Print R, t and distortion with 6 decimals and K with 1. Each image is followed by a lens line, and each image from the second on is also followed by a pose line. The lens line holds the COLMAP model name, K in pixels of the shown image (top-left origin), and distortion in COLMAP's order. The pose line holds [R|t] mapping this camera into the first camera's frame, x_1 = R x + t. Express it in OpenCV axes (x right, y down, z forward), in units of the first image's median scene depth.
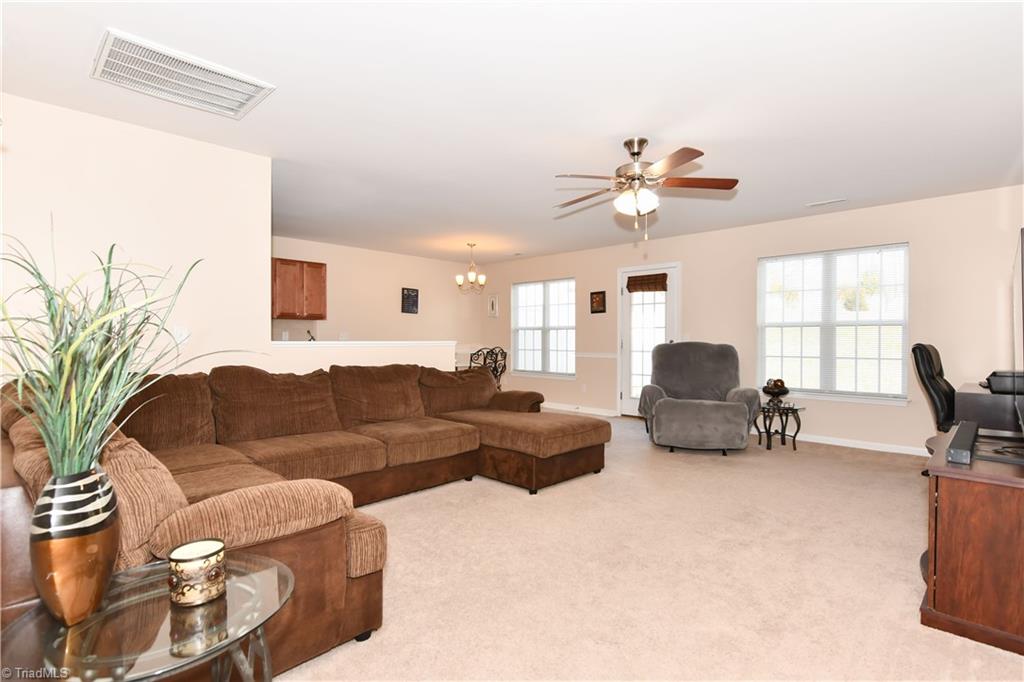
lens RADIAL K [[493.2, 0, 514.7], [0, 493.2, 338.4], [0, 0, 1]] dist [0.010201, -0.008856]
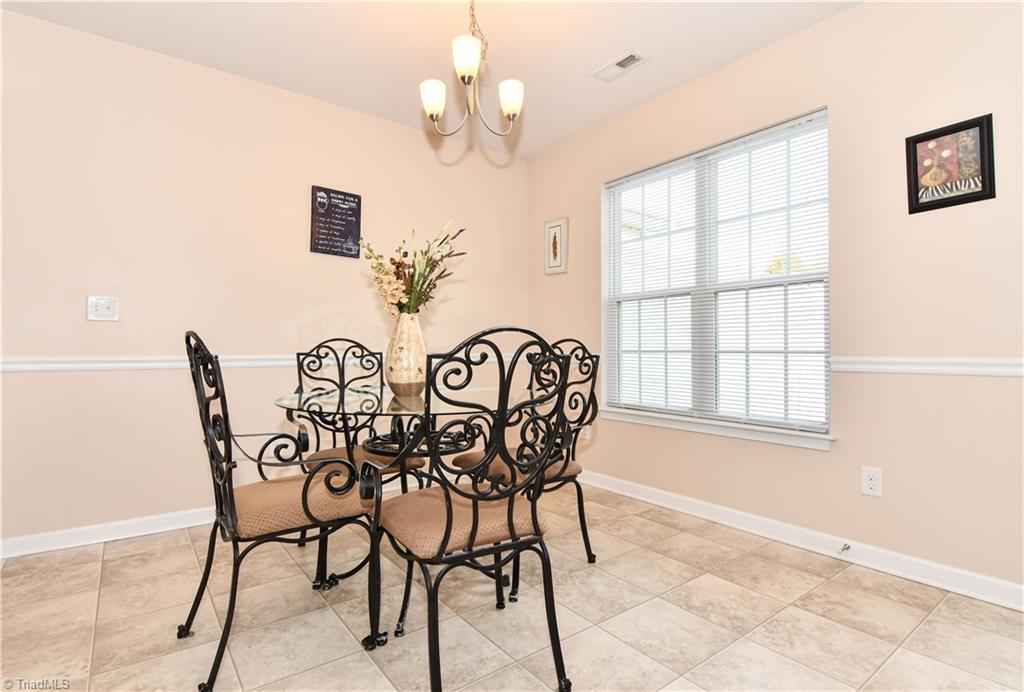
lens RADIAL K [[493.2, 0, 503.2], [0, 493.2, 344.8], [0, 0, 1]] dist [0.010201, -0.008856]
pose [[0.986096, -0.005637, -0.166078, -0.021842], [0.003355, 0.999896, -0.014019, 0.024132], [0.166140, 0.013267, 0.986013, 0.642964]]
